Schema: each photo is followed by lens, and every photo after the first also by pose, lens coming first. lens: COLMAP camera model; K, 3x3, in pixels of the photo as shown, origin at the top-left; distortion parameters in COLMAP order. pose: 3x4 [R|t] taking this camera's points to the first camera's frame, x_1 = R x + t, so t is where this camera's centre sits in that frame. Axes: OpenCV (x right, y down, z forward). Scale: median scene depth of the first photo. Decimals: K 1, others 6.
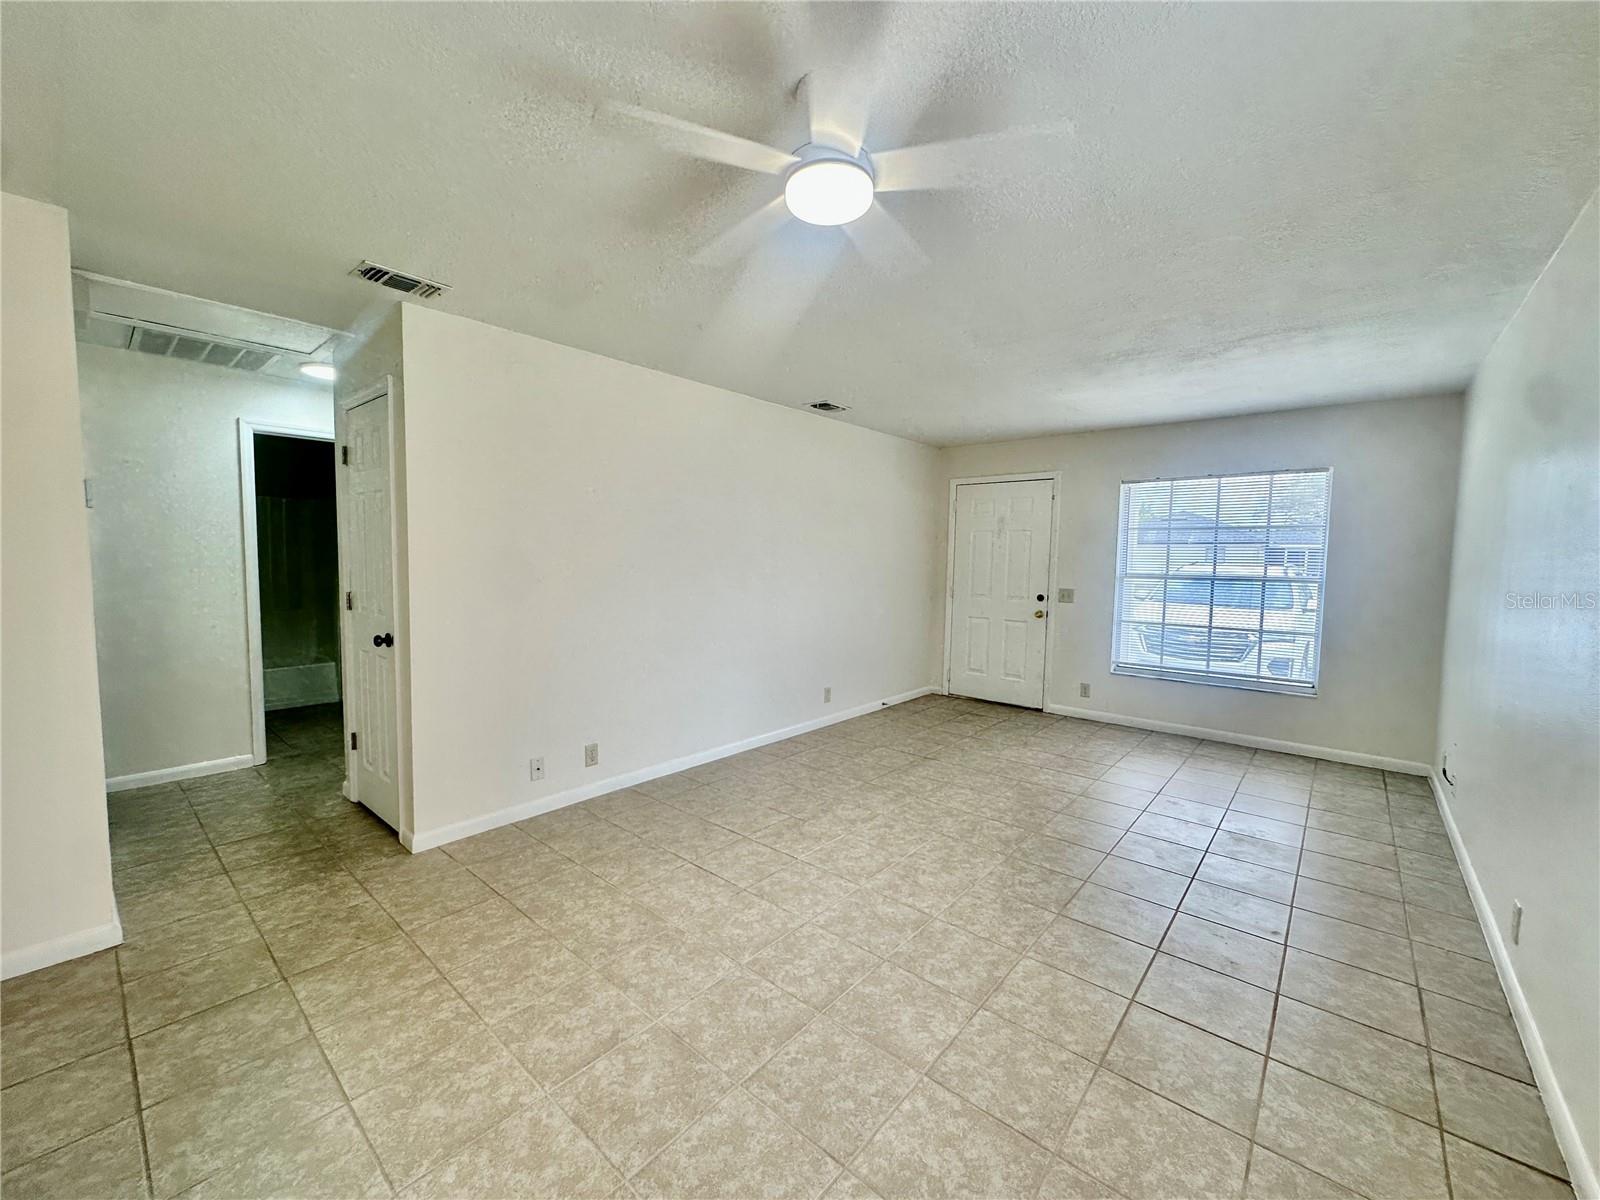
lens RADIAL K [[638.5, 0, 796.9], [0, 638.5, 597.0], [0, 0, 1]] dist [-0.005334, 0.002132]
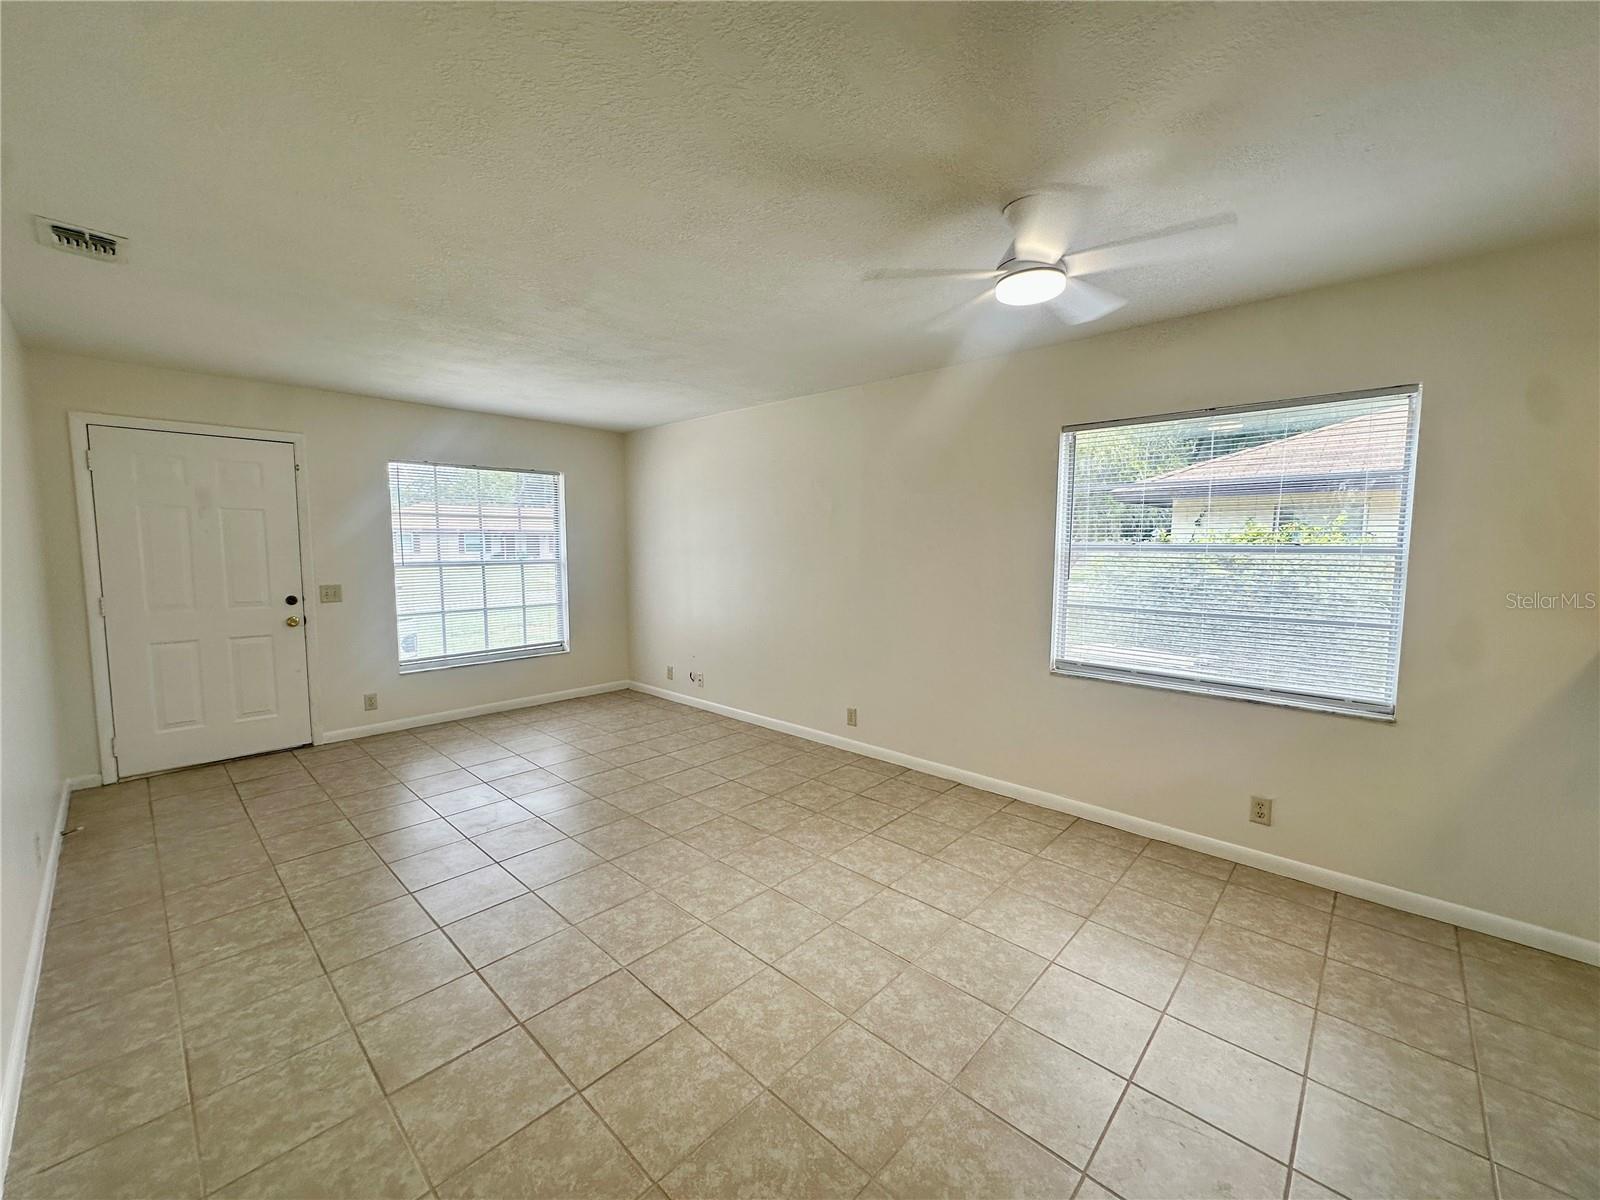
lens RADIAL K [[638.5, 0, 794.9], [0, 638.5, 610.9], [0, 0, 1]] dist [-0.005334, 0.002132]
pose [[0.040226, -0.118924, 0.992088, -0.412631], [0.061169, 0.991323, 0.116352, -0.045331], [-0.997317, 0.056005, 0.047151, 0.453442]]
